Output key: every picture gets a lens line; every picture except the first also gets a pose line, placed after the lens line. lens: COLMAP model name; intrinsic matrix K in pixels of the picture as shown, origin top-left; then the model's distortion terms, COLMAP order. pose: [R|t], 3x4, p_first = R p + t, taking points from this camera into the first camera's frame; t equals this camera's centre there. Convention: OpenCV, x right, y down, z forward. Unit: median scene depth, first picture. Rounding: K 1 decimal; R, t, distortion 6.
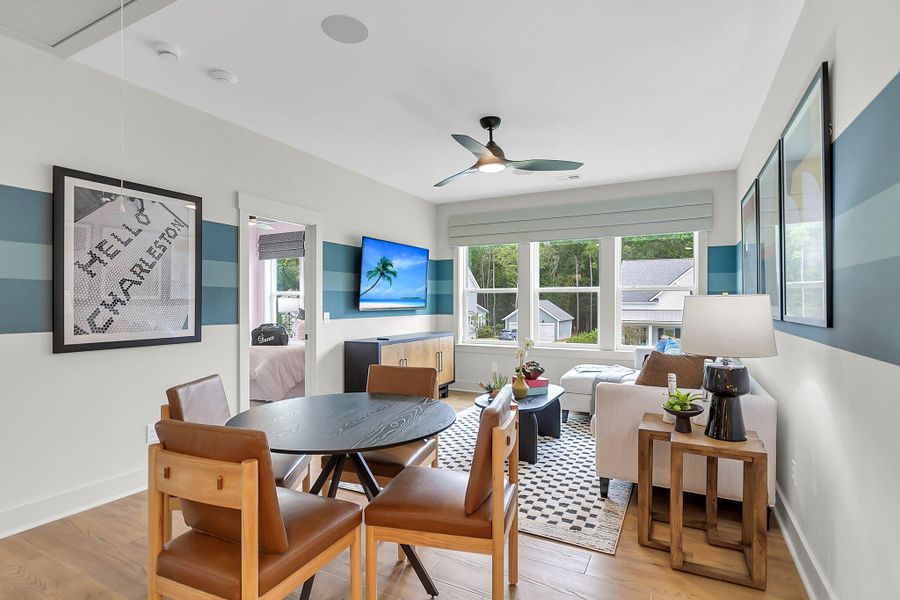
lens RADIAL K [[445.1, 0, 450.0], [0, 445.1, 300.0], [0, 0, 1]] dist [0.001736, 0.000322]
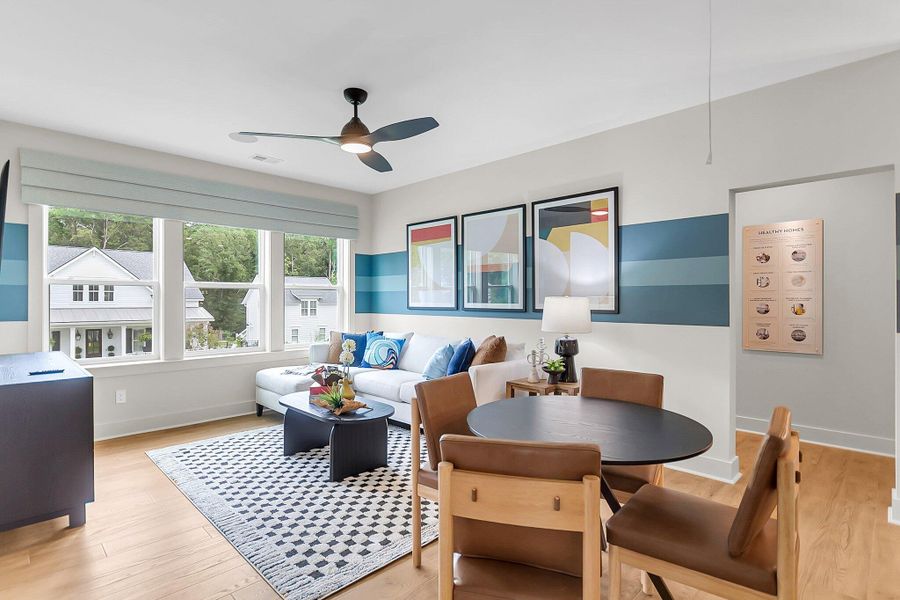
lens RADIAL K [[445.1, 0, 450.0], [0, 445.1, 300.0], [0, 0, 1]] dist [0.001736, 0.000322]
pose [[0.298690, -0.002630, 0.954347, -0.685712], [-0.007307, 0.999961, 0.005043, -0.003714], [-0.954322, -0.008480, 0.298659, 0.556699]]
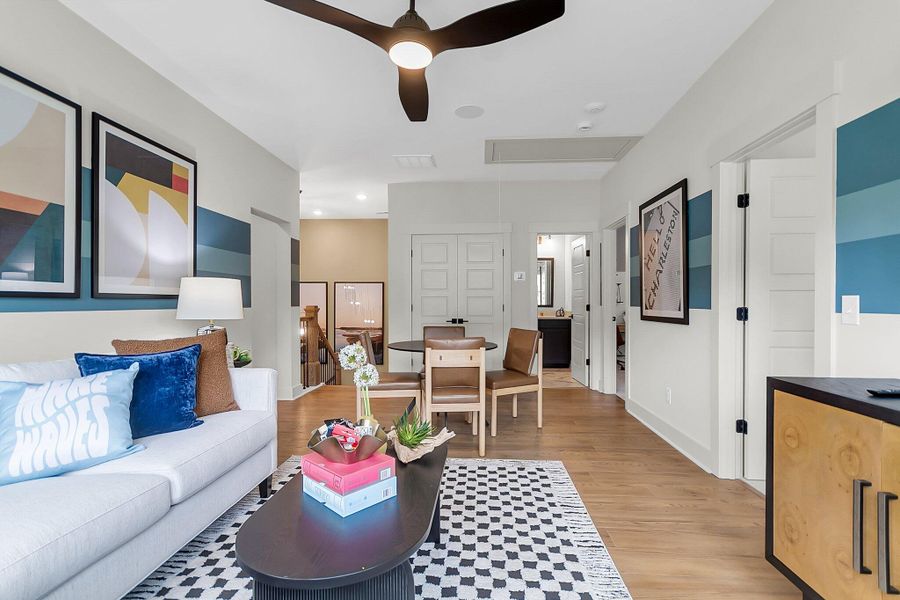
lens RADIAL K [[421.1, 0, 452.2], [0, 421.1, 303.6], [0, 0, 1]] dist [0.000698, 0.000322]
pose [[-0.917100, 0.001062, -0.398655, 0.274458], [0.003358, 0.999982, -0.005062, 0.046205], [0.398642, -0.005981, -0.917087, 1.549038]]
